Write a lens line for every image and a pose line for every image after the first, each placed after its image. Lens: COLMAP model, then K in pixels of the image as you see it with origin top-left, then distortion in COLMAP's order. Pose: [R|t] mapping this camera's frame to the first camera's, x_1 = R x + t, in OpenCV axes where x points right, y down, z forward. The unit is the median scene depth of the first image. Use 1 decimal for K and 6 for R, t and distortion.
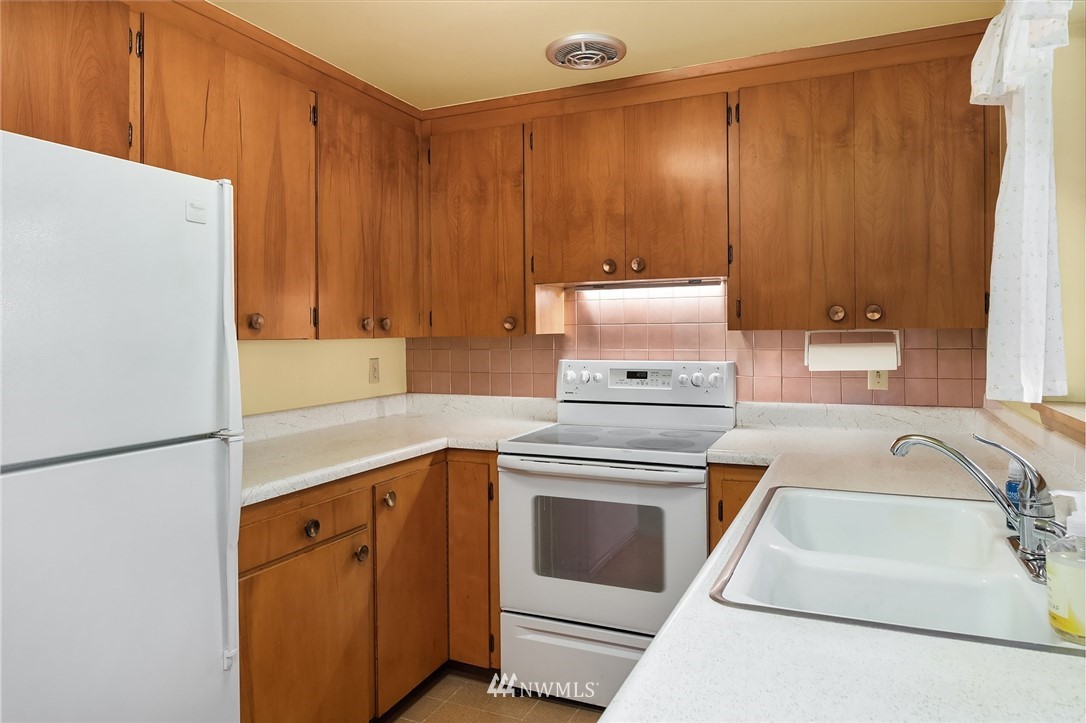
lens RADIAL K [[716.5, 0, 539.2], [0, 716.5, 340.0], [0, 0, 1]] dist [-0.009222, -0.000382]
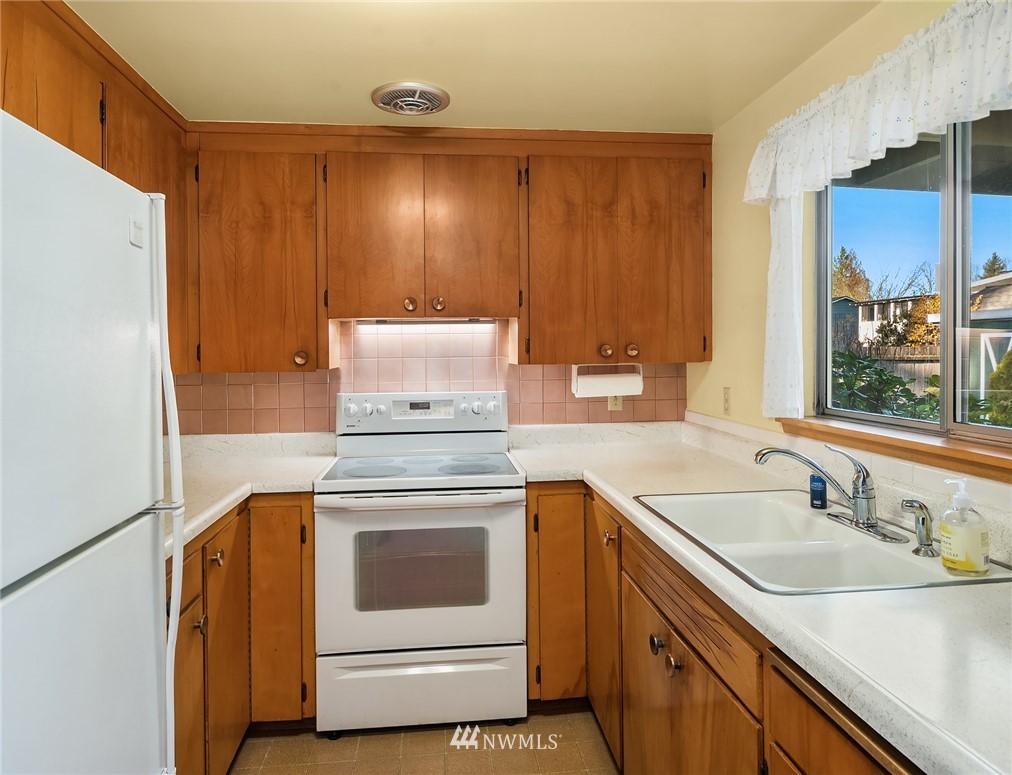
lens RADIAL K [[668.1, 0, 517.1], [0, 668.1, 360.3], [0, 0, 1]] dist [-0.006352, -0.005249]
pose [[0.856514, -0.006001, 0.516088, -0.286433], [0.007869, 0.999968, -0.001432, -0.018693], [-0.516063, 0.005288, 0.856534, 0.085470]]
